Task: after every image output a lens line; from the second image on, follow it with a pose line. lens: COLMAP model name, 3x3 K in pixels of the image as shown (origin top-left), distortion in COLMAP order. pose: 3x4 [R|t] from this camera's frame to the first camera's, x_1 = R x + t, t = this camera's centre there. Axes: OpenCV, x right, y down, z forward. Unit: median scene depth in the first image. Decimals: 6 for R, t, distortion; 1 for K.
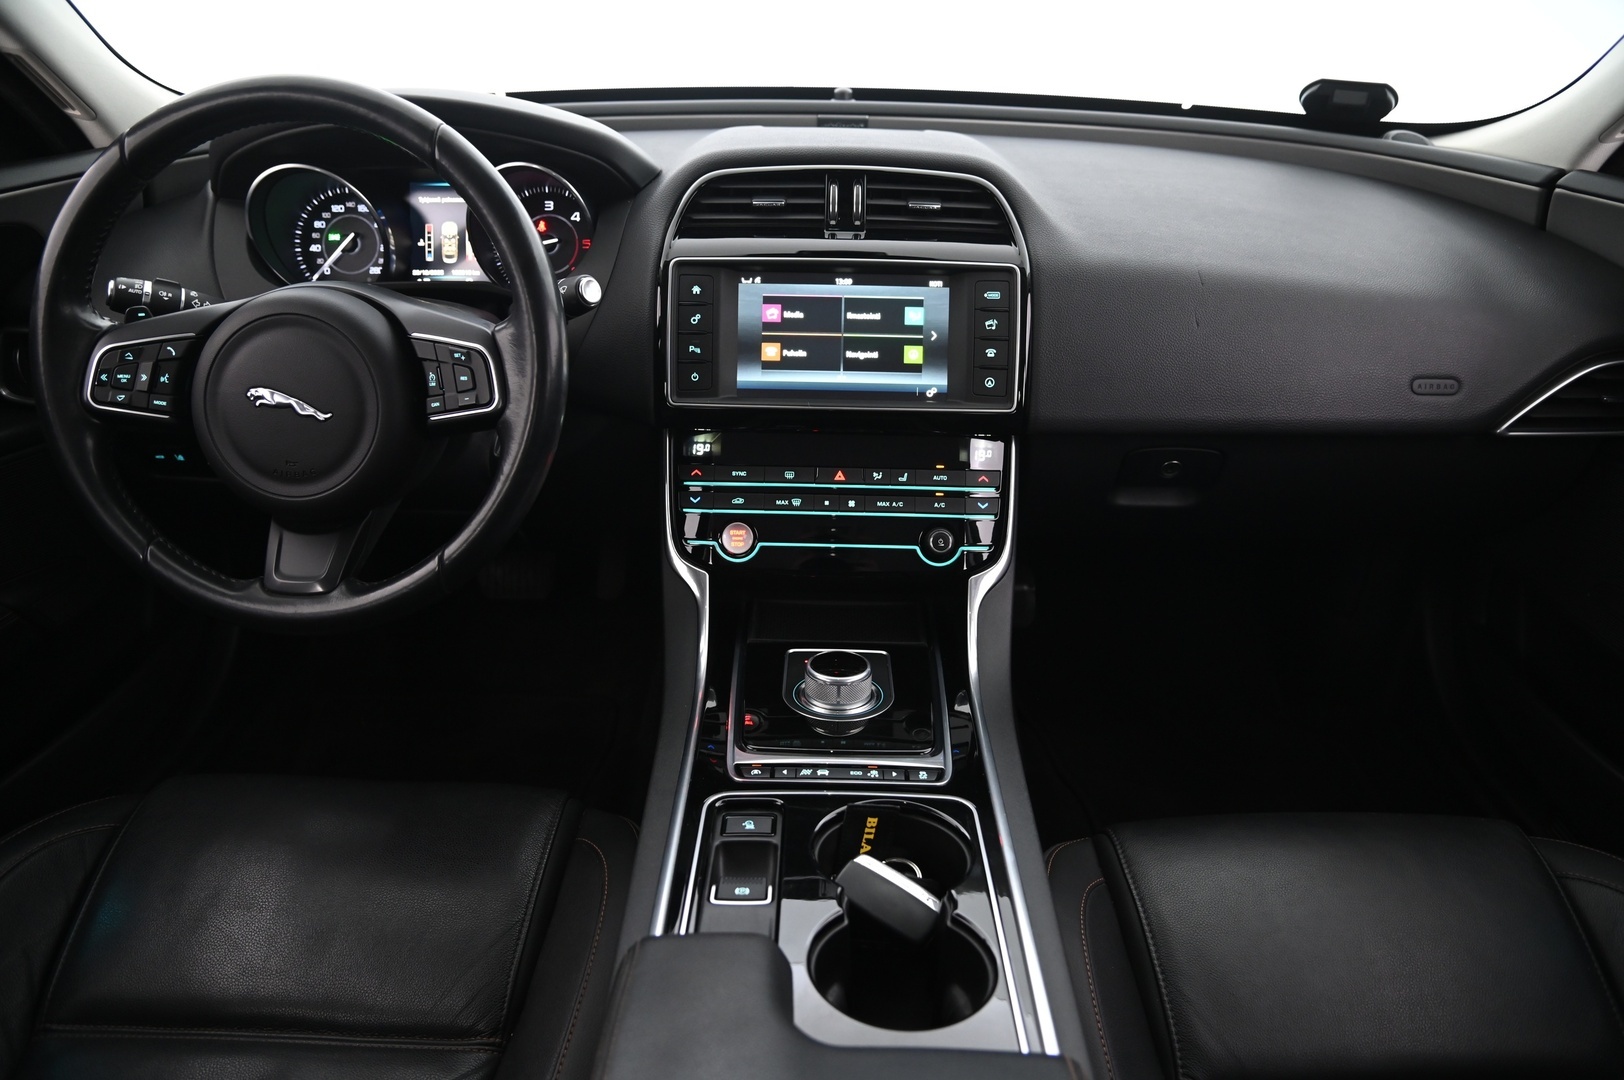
lens RADIAL K [[1110.0, 0, 805.0], [0, 1110.0, 536.7], [0, 0, 1]] dist [-0.103176, 0.033801]
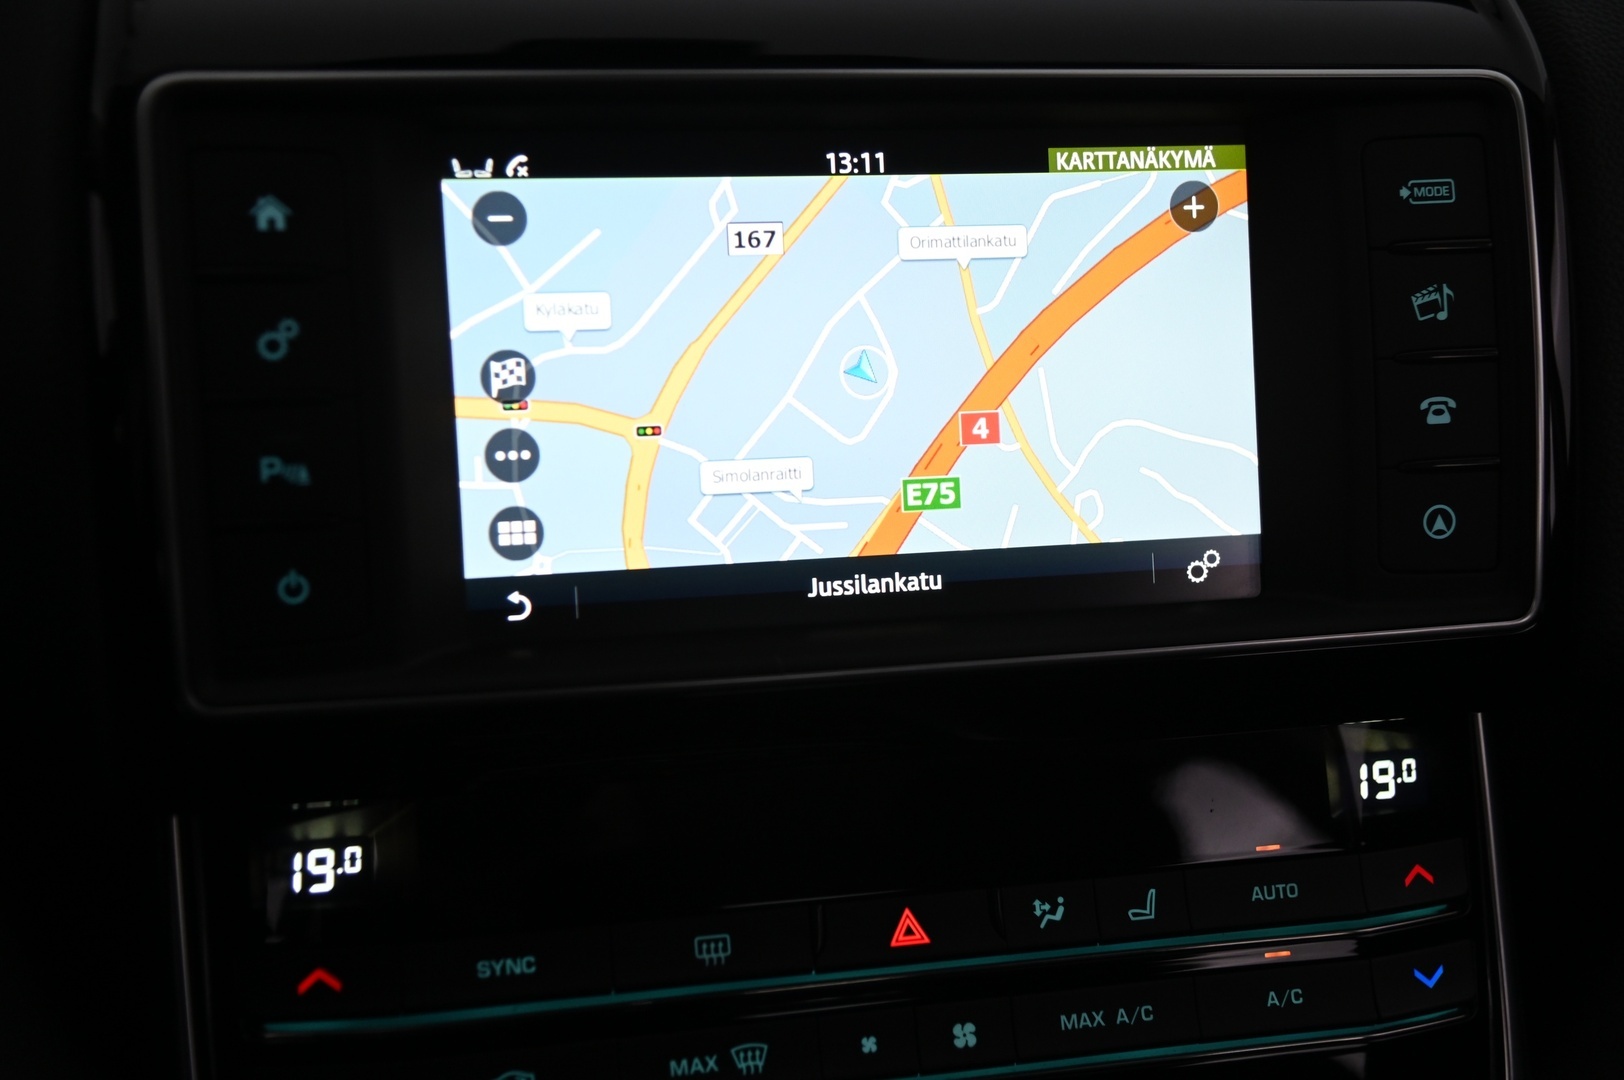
lens RADIAL K [[2258.2, 0, 856.1], [0, 2258.2, 553.8], [0, 0, 1]] dist [0.046367, 0.000000]
pose [[0.965266, -0.074613, 0.250387, -0.102735], [0.081571, 0.996514, -0.017513, -0.131997], [-0.248207, 0.037329, 0.967987, 0.502006]]
